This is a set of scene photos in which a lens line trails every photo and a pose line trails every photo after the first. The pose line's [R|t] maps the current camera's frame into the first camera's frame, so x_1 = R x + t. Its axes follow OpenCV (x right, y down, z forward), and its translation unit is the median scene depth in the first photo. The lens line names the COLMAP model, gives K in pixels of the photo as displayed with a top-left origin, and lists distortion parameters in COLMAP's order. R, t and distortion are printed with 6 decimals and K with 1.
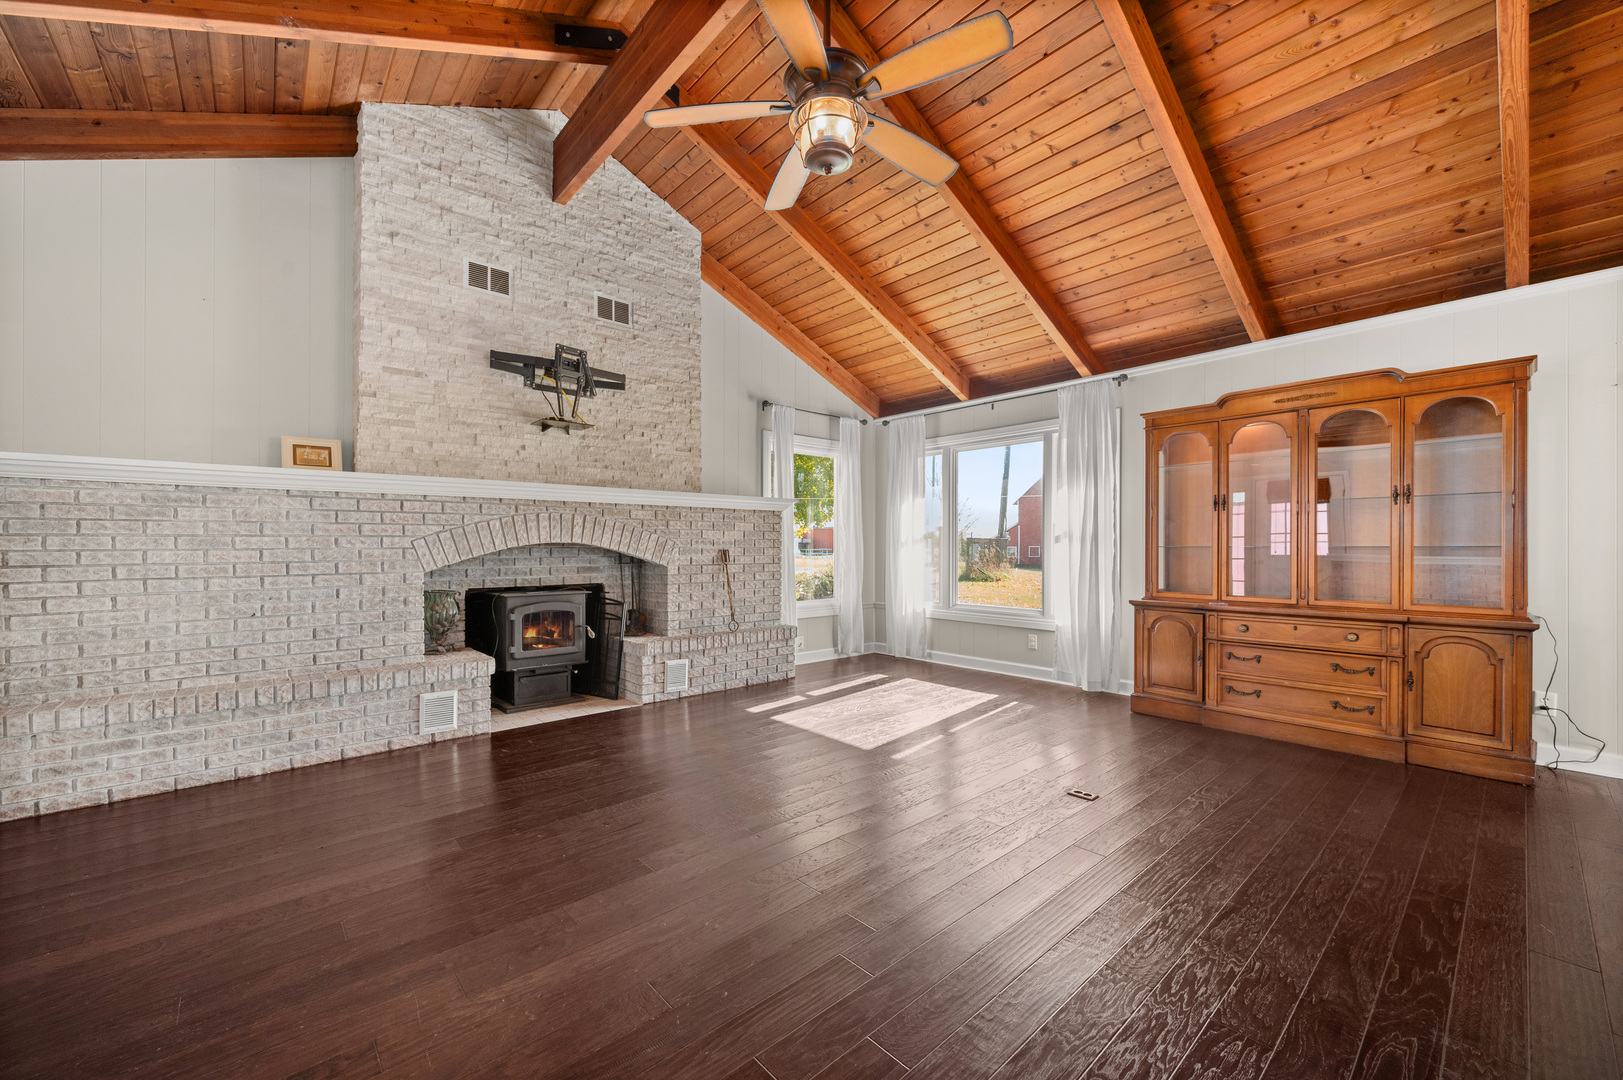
lens RADIAL K [[636.0, 0, 812.6], [0, 636.0, 549.7], [0, 0, 1]] dist [-0.001656, -0.000176]
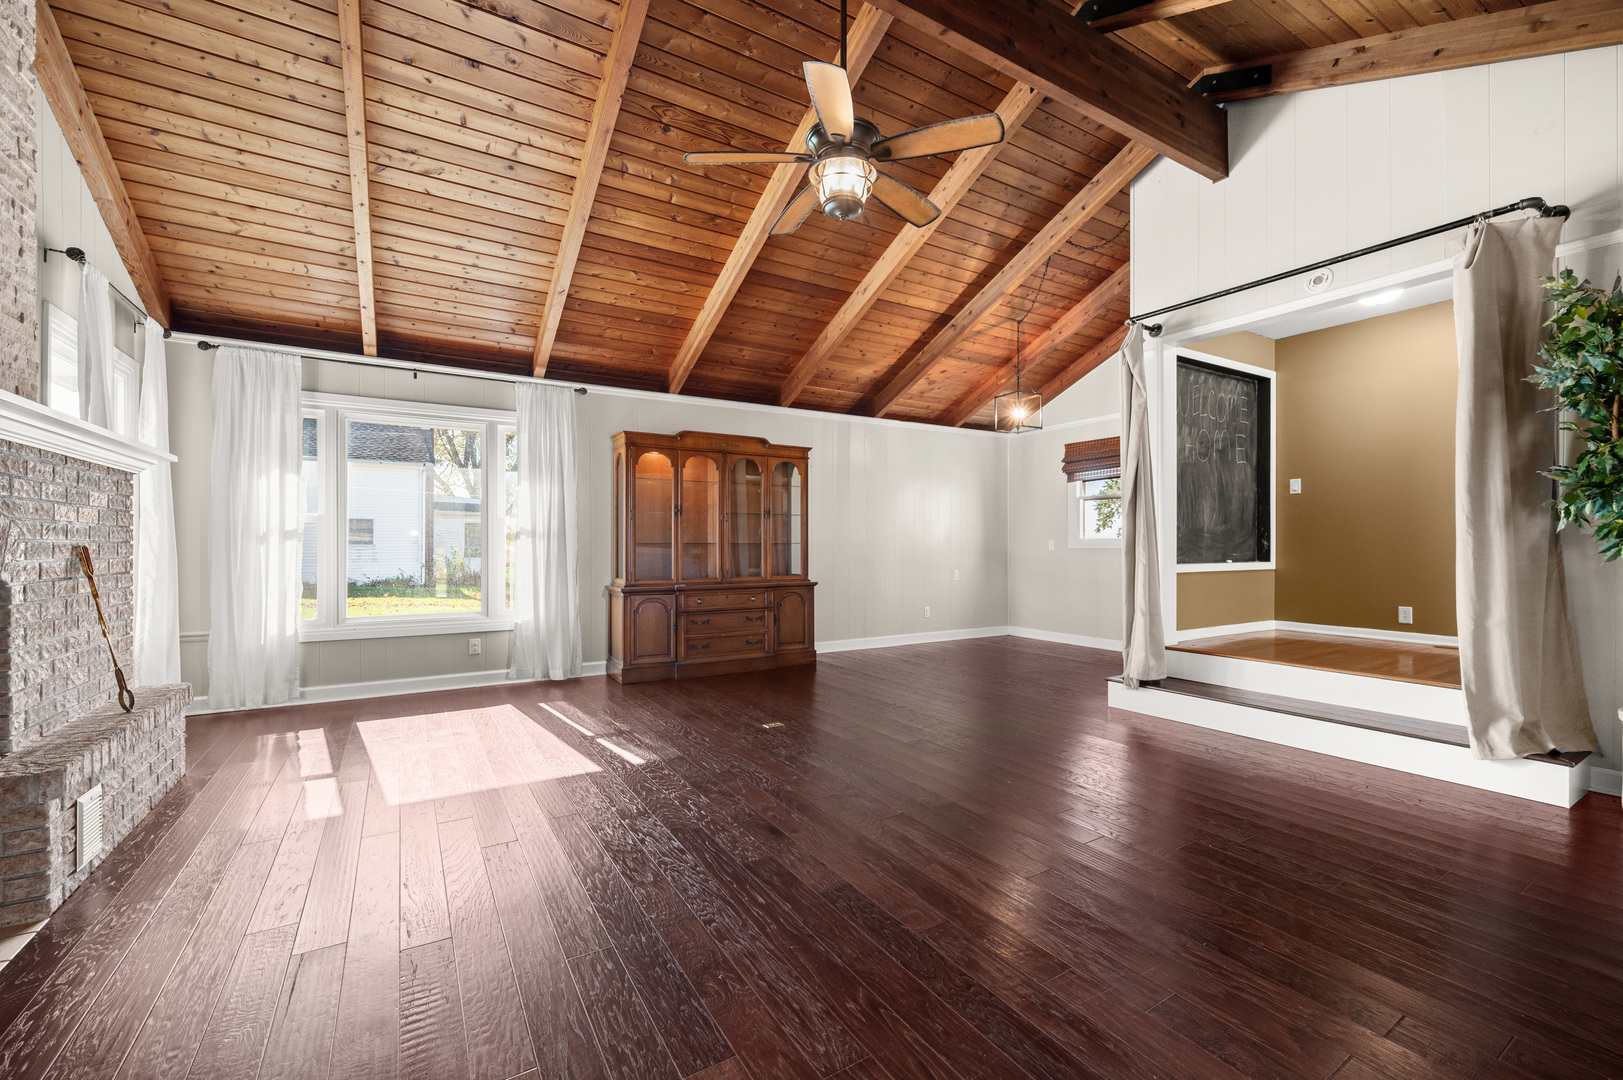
lens RADIAL K [[636.0, 0, 804.5], [0, 636.0, 542.2], [0, 0, 1]] dist [-0.001656, -0.000176]
pose [[0.203812, 0.004601, 0.978999, -0.574876], [0.002018, 0.999985, -0.005120, 0.000824], [-0.979008, 0.003019, 0.203799, 0.434812]]
